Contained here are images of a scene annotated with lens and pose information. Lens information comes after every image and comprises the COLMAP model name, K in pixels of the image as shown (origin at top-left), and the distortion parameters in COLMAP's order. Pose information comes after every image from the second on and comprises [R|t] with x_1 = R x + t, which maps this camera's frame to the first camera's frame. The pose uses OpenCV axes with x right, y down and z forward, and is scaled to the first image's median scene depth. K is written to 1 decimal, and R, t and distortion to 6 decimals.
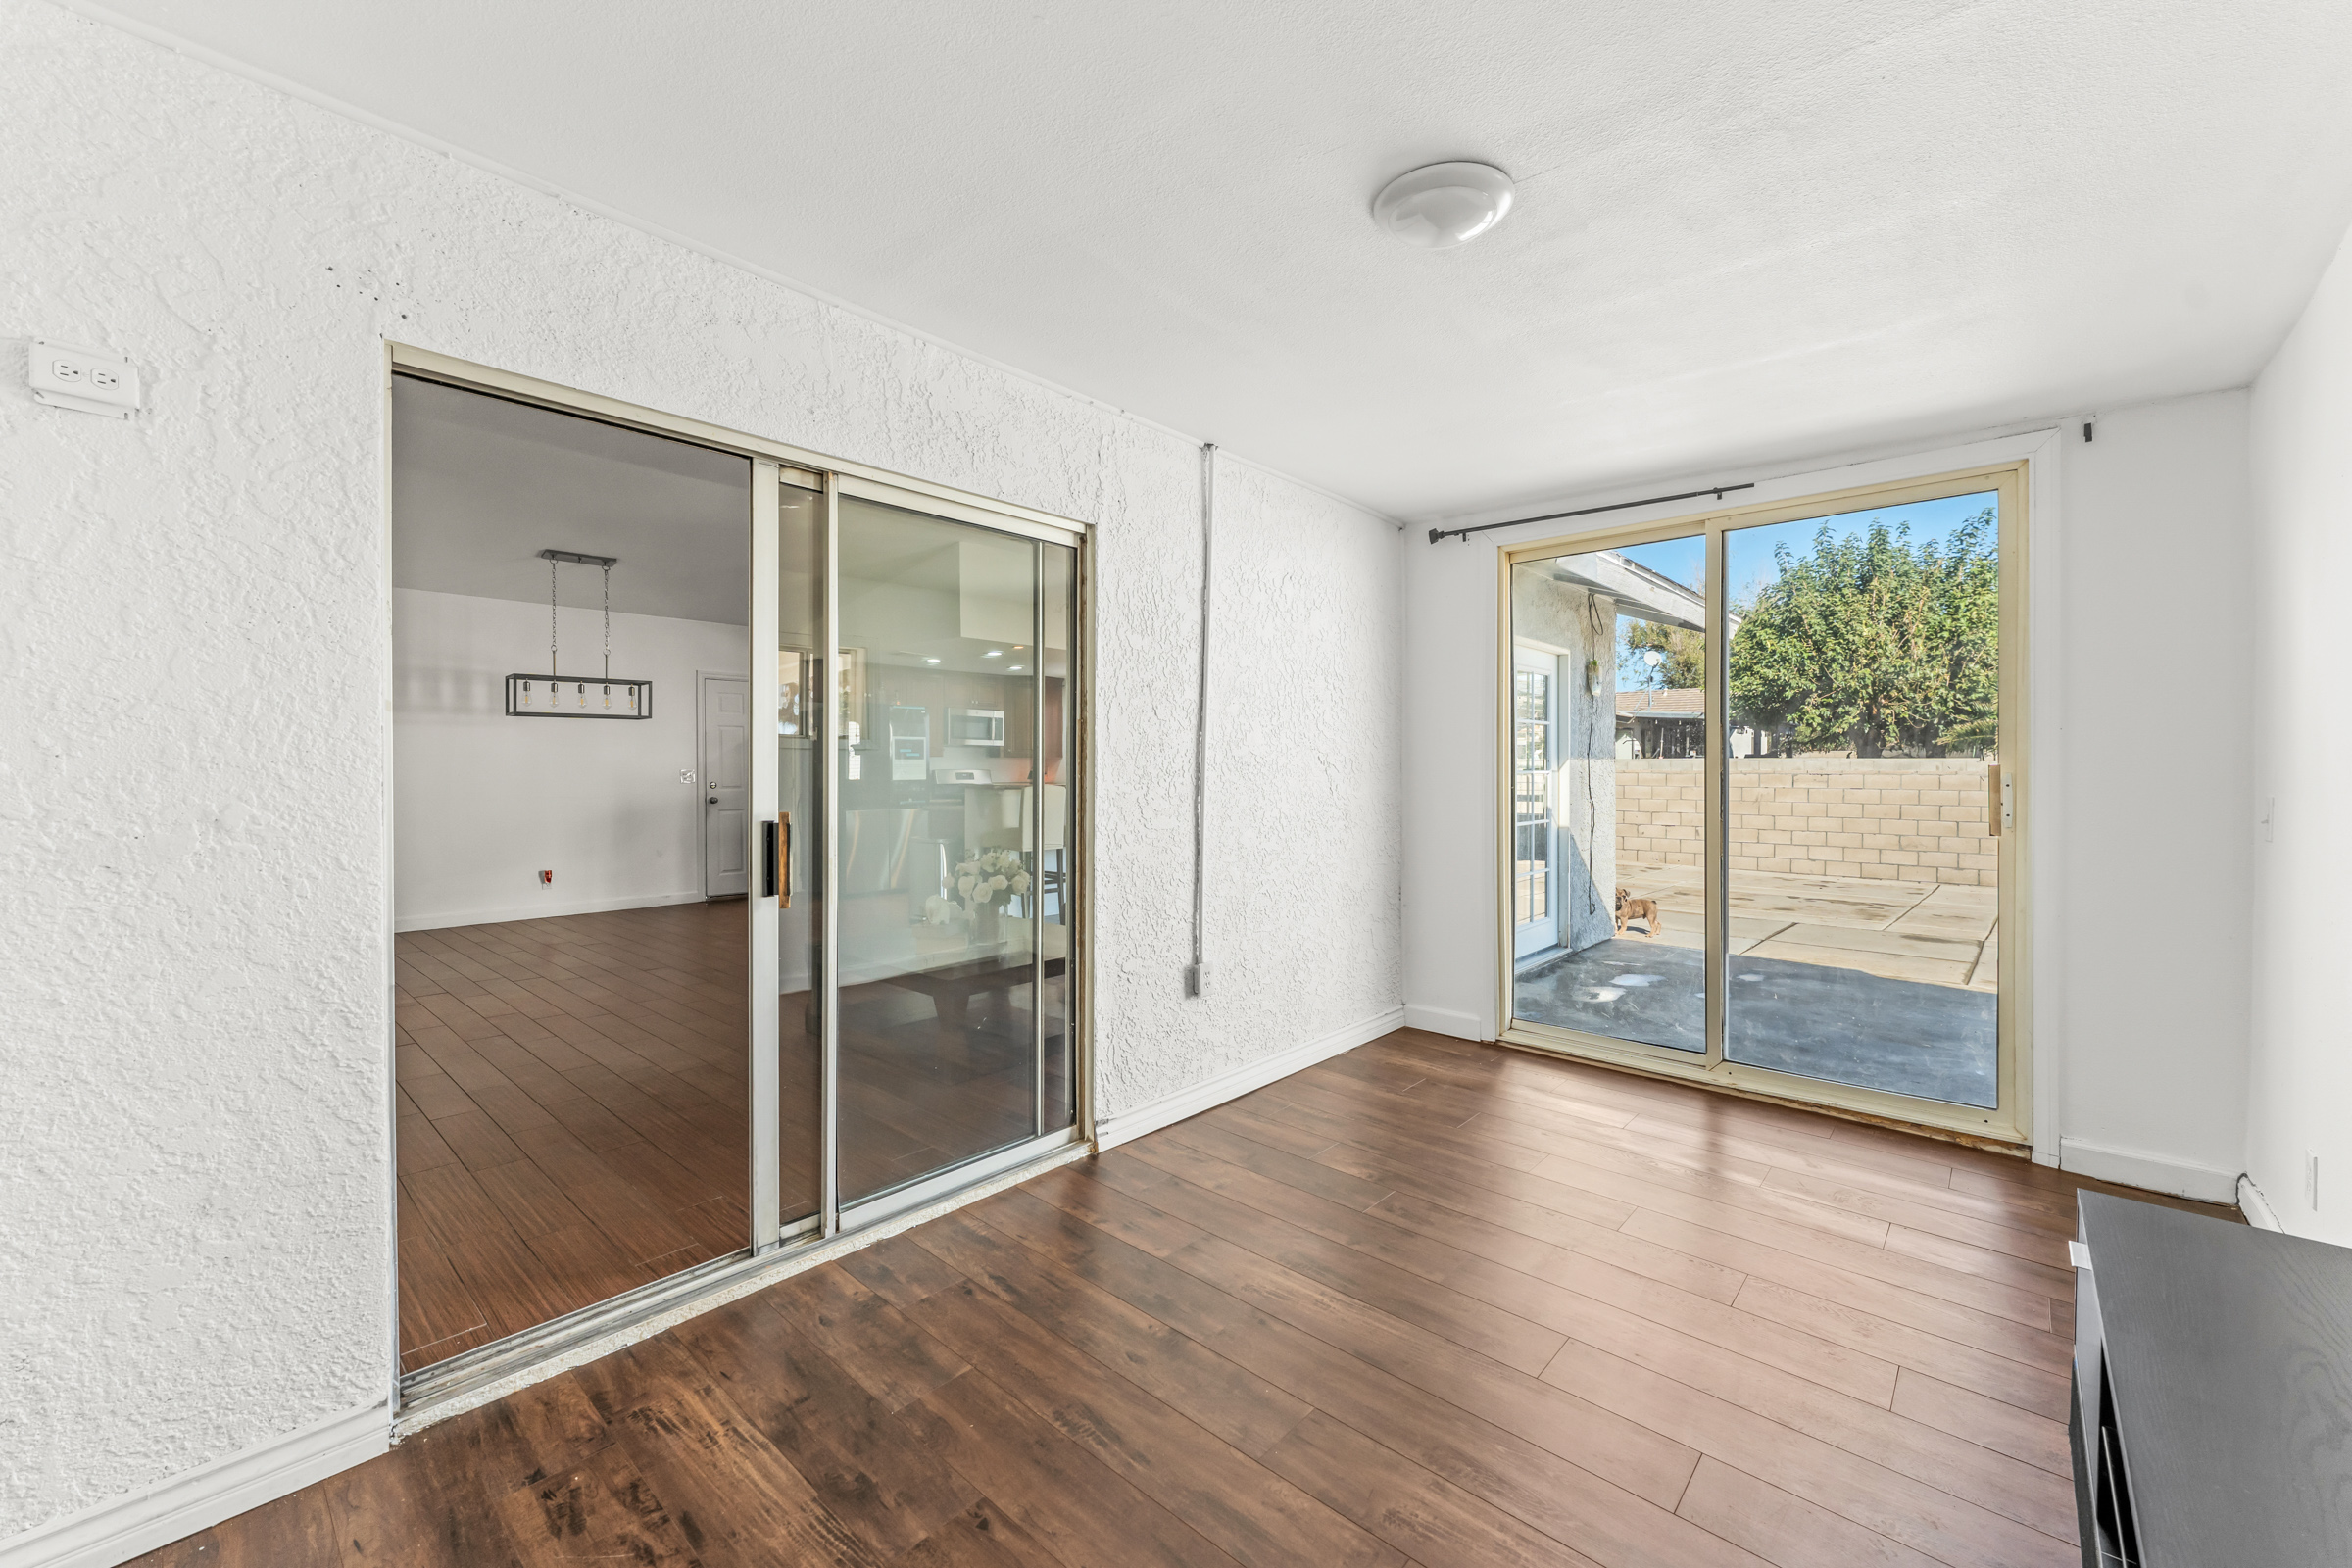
lens RADIAL K [[947.5, 0, 1184.2], [0, 947.5, 783.2], [0, 0, 1]] dist [-0.001622, -0.000411]
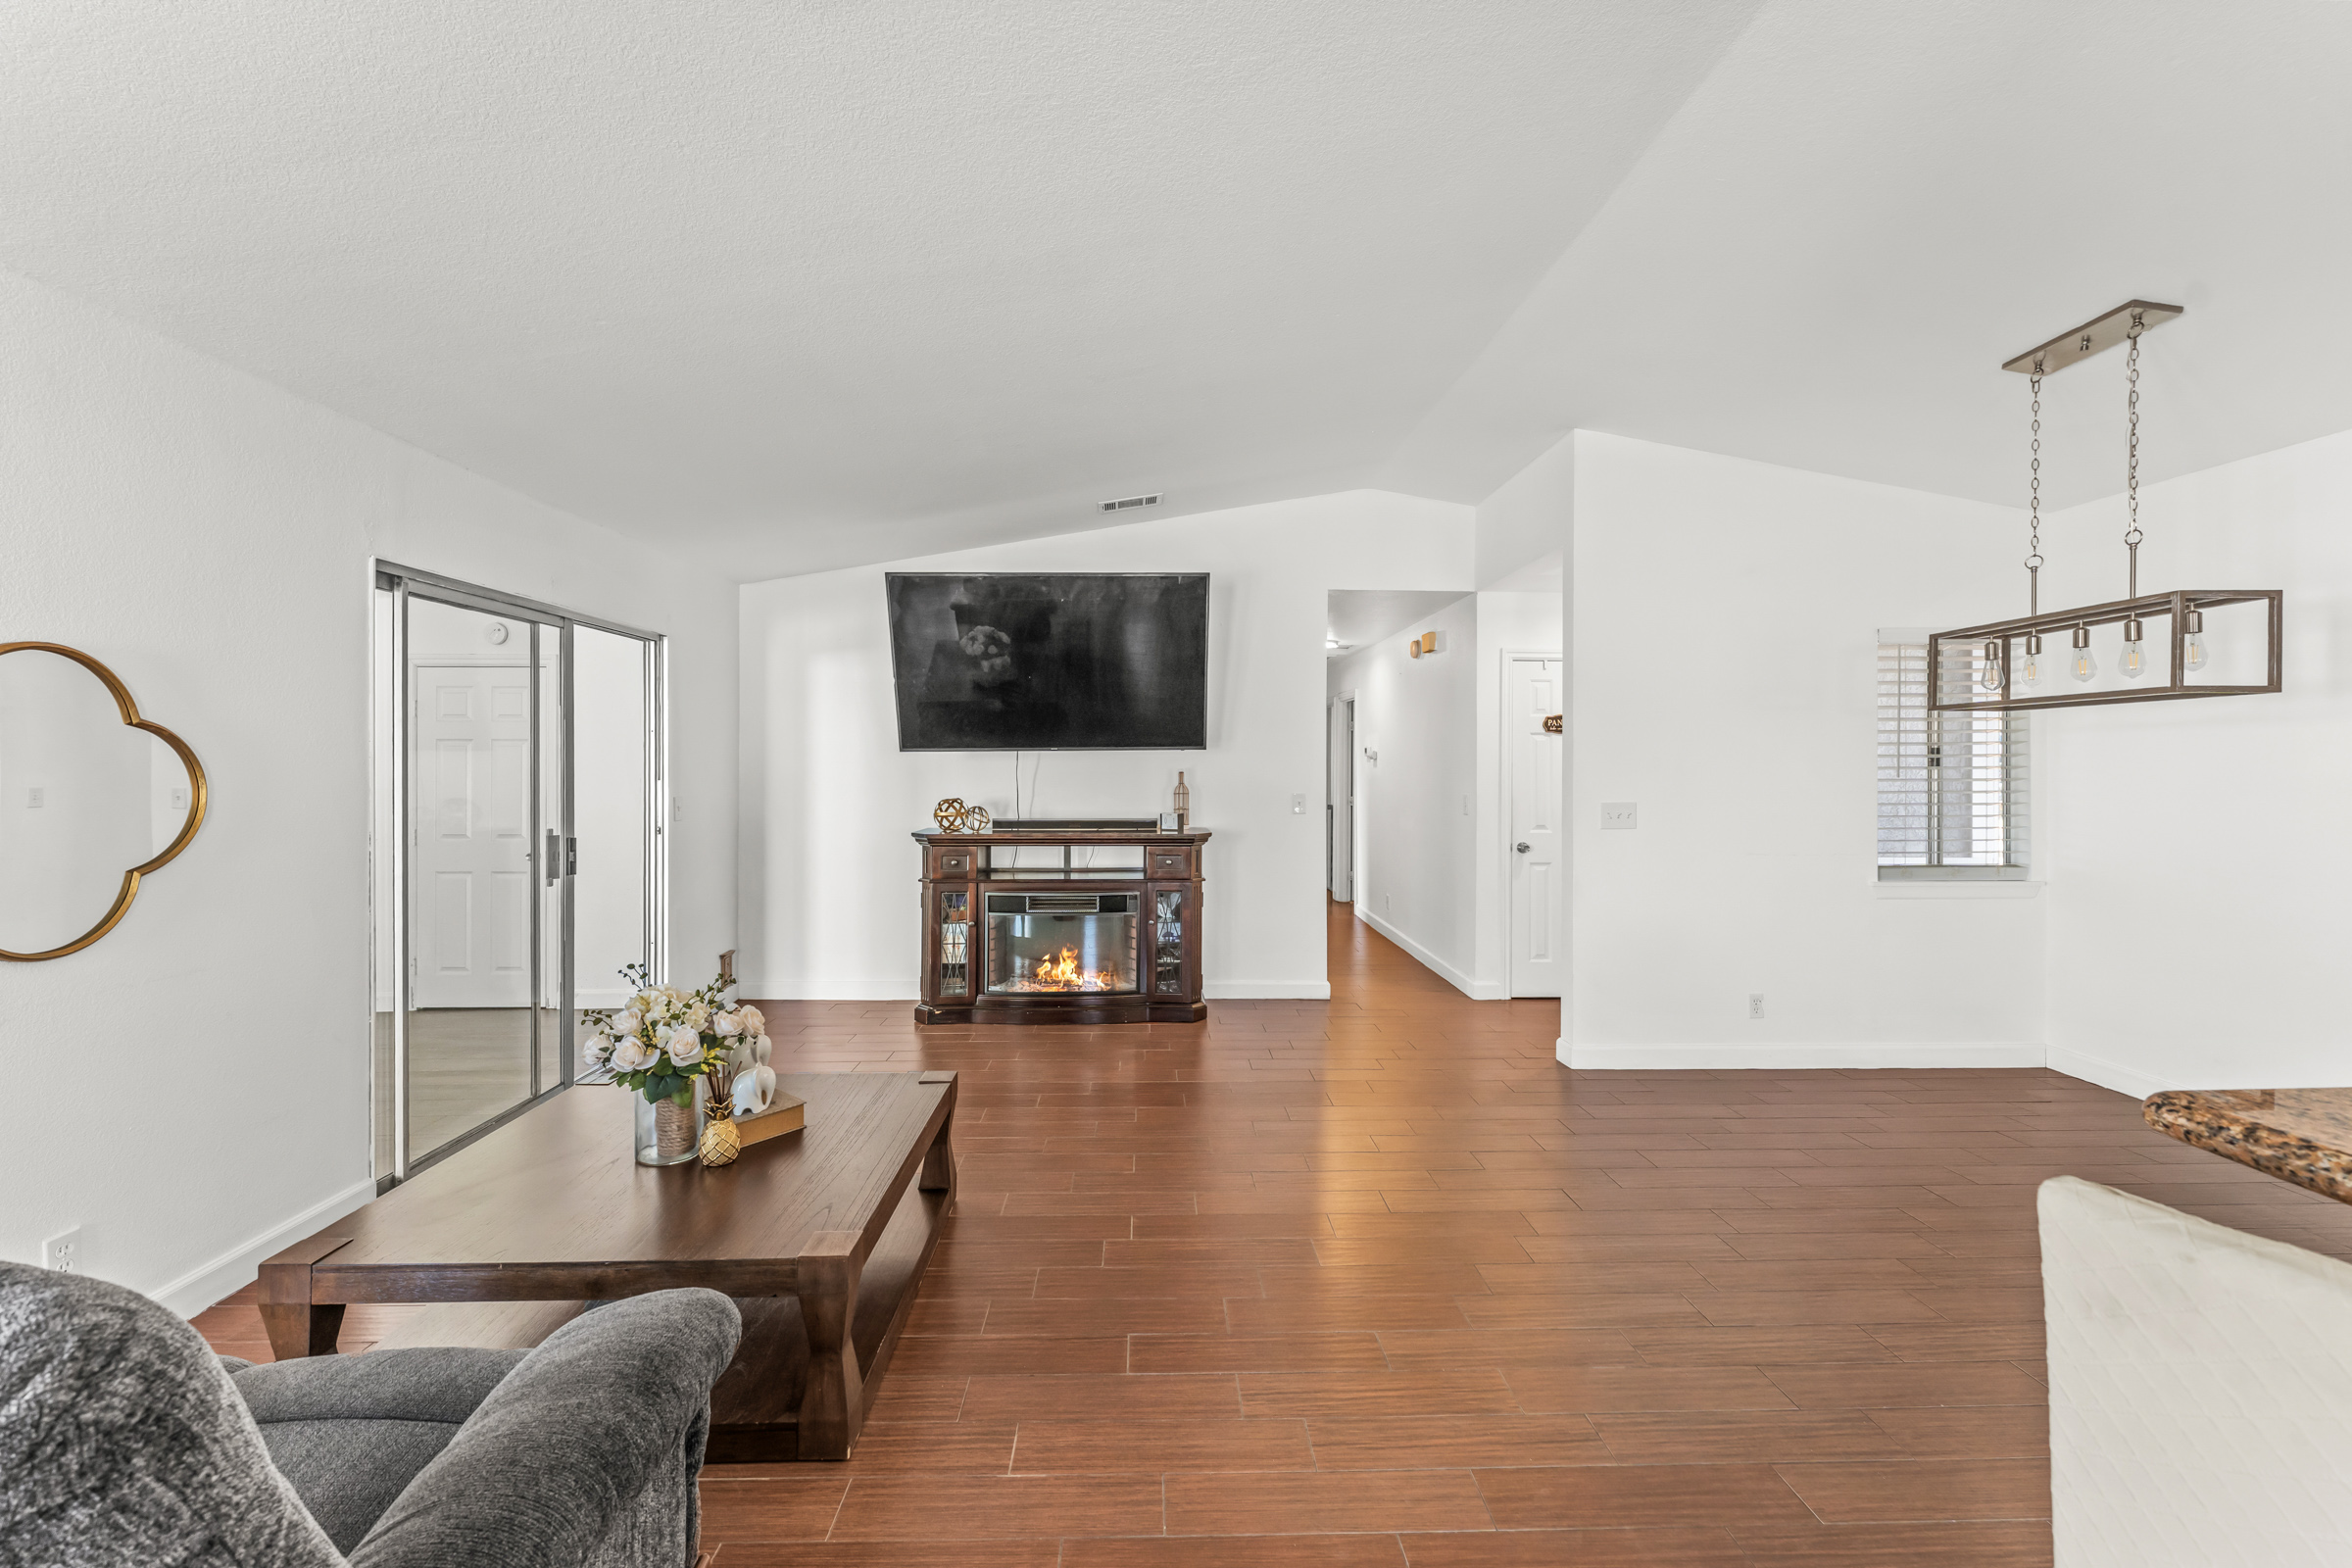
lens RADIAL K [[947.5, 0, 1160.8], [0, 947.5, 765.7], [0, 0, 1]] dist [-0.001622, -0.000411]
pose [[-0.732710, 0.000292, -0.680541, -0.027839], [-0.010926, 0.999866, 0.012193, -0.040234], [0.680453, 0.016370, -0.732609, 0.991432]]
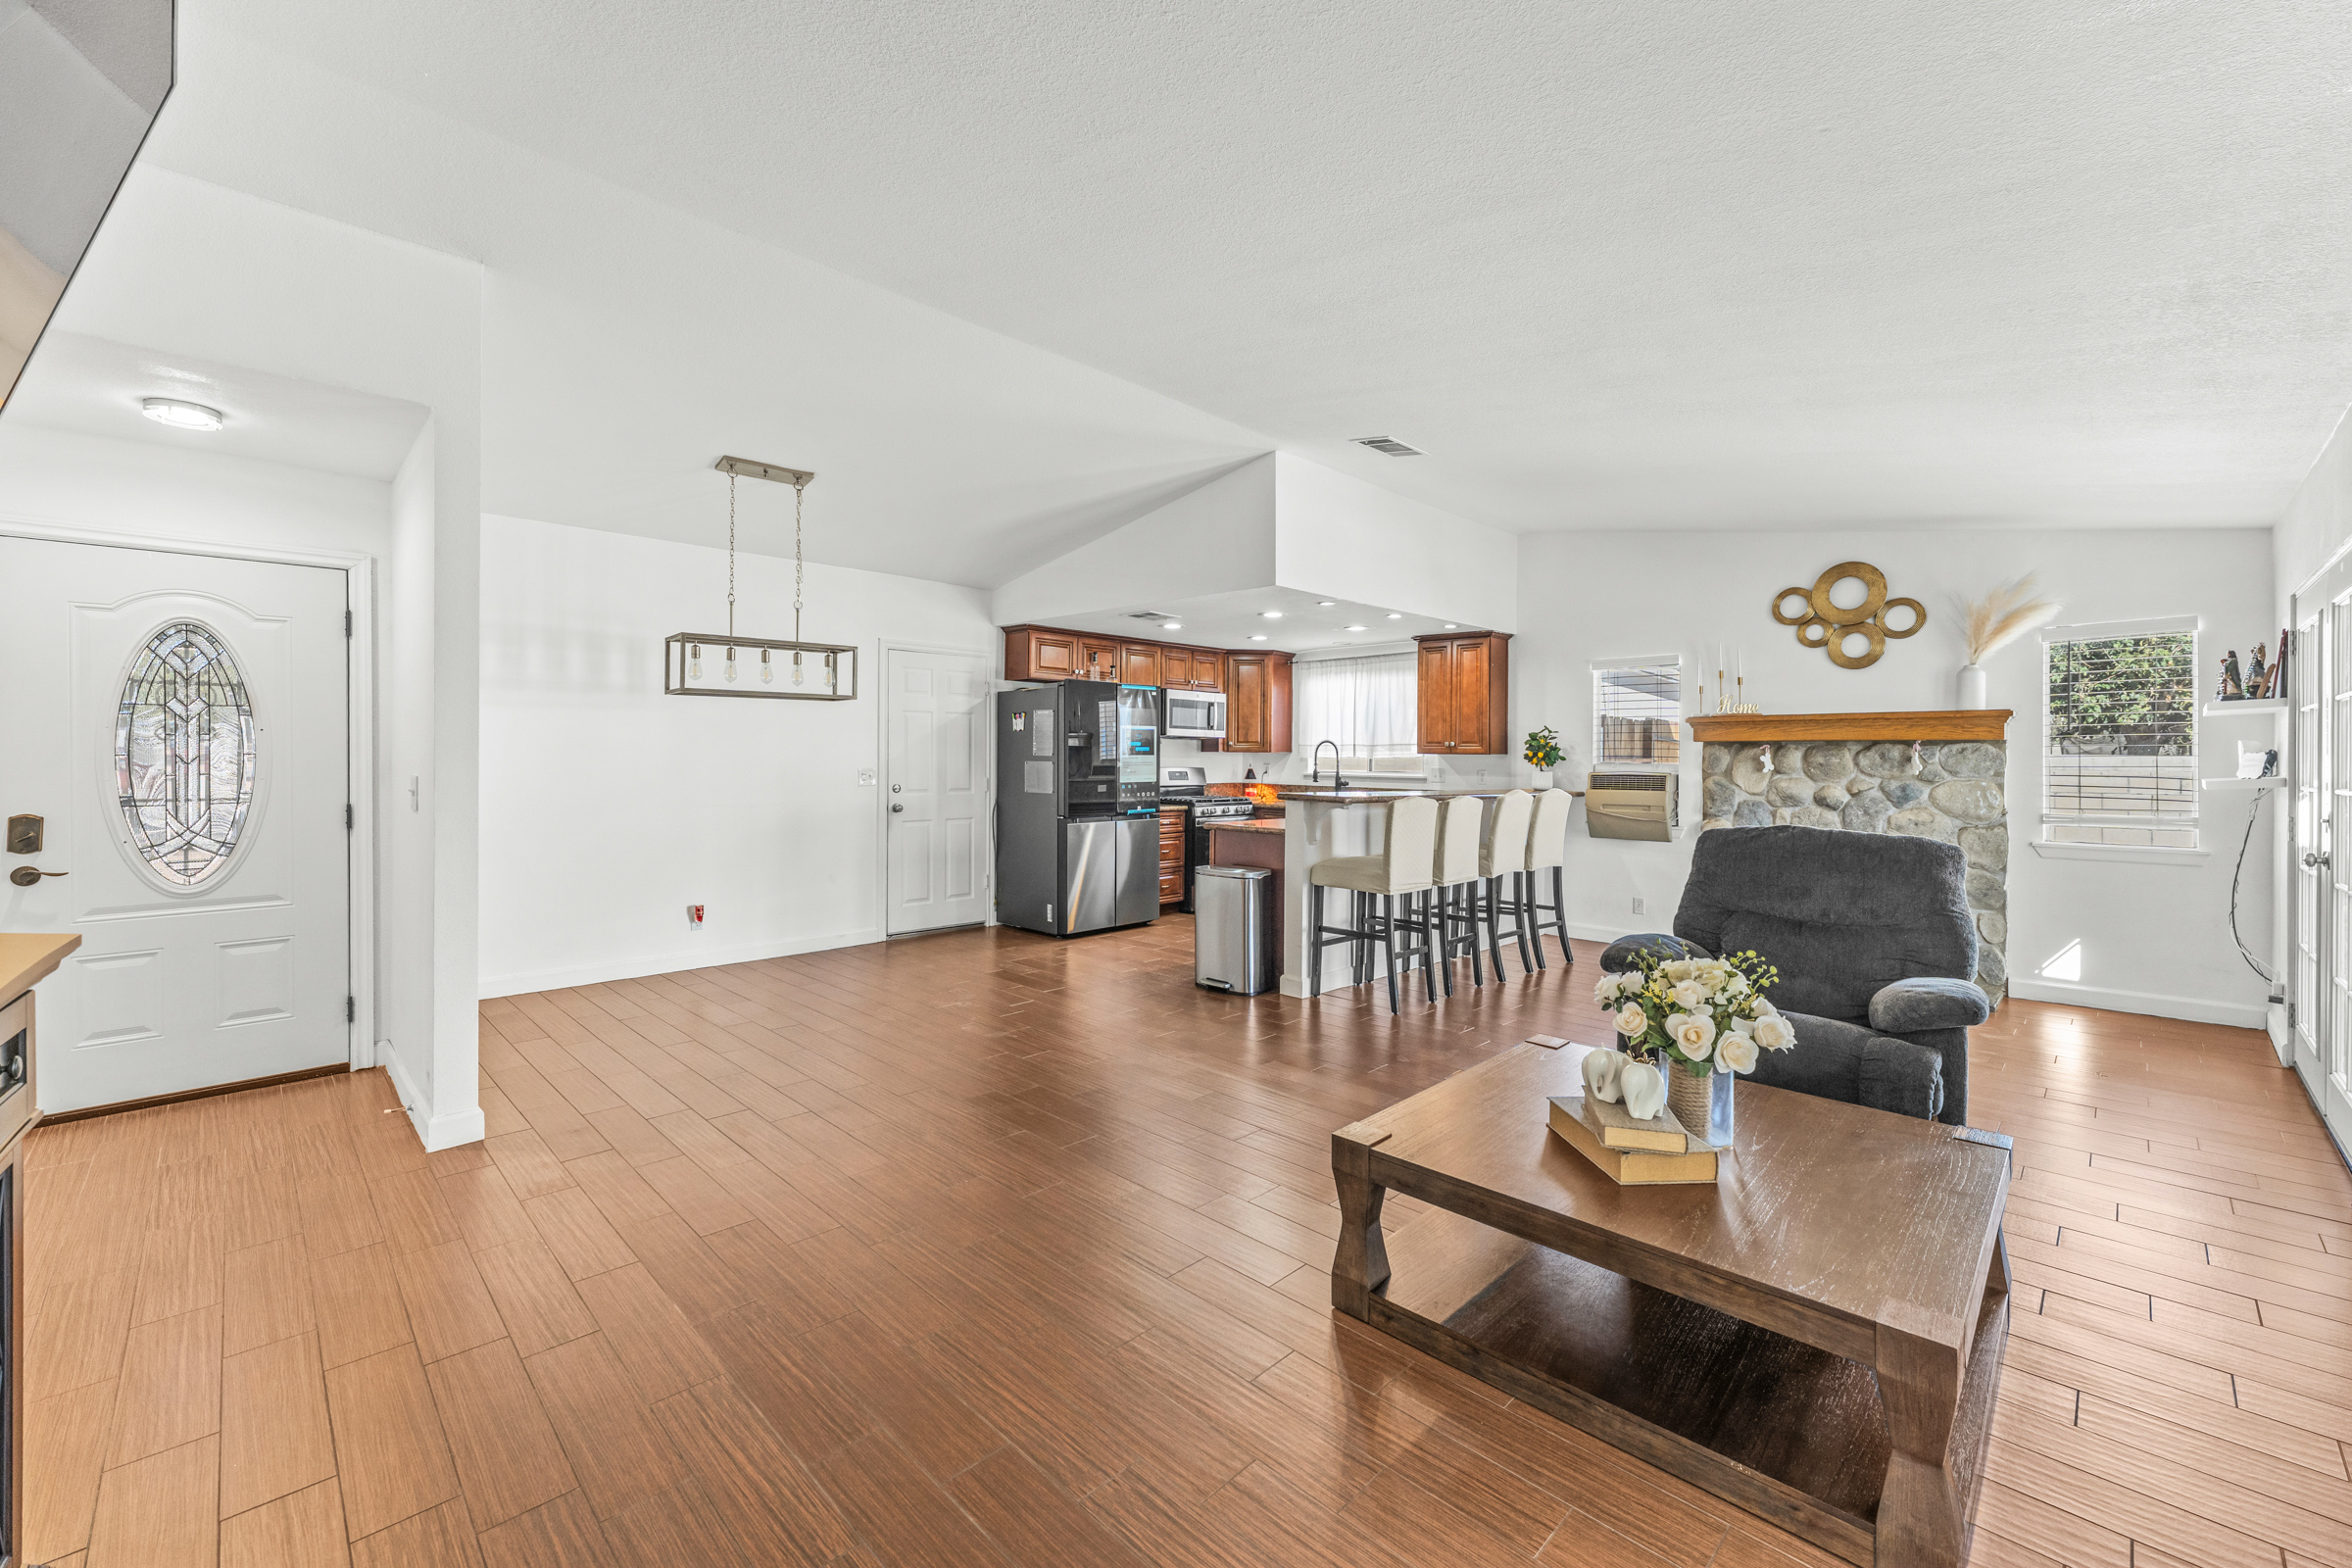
lens RADIAL K [[947.5, 0, 1166.4], [0, 947.5, 754.8], [0, 0, 1]] dist [-0.001622, -0.000411]
pose [[0.997947, 0.007080, -0.063652, -0.283444], [-0.008154, 0.999828, -0.016639, -0.017060], [0.063523, 0.017124, 0.997833, 0.307089]]
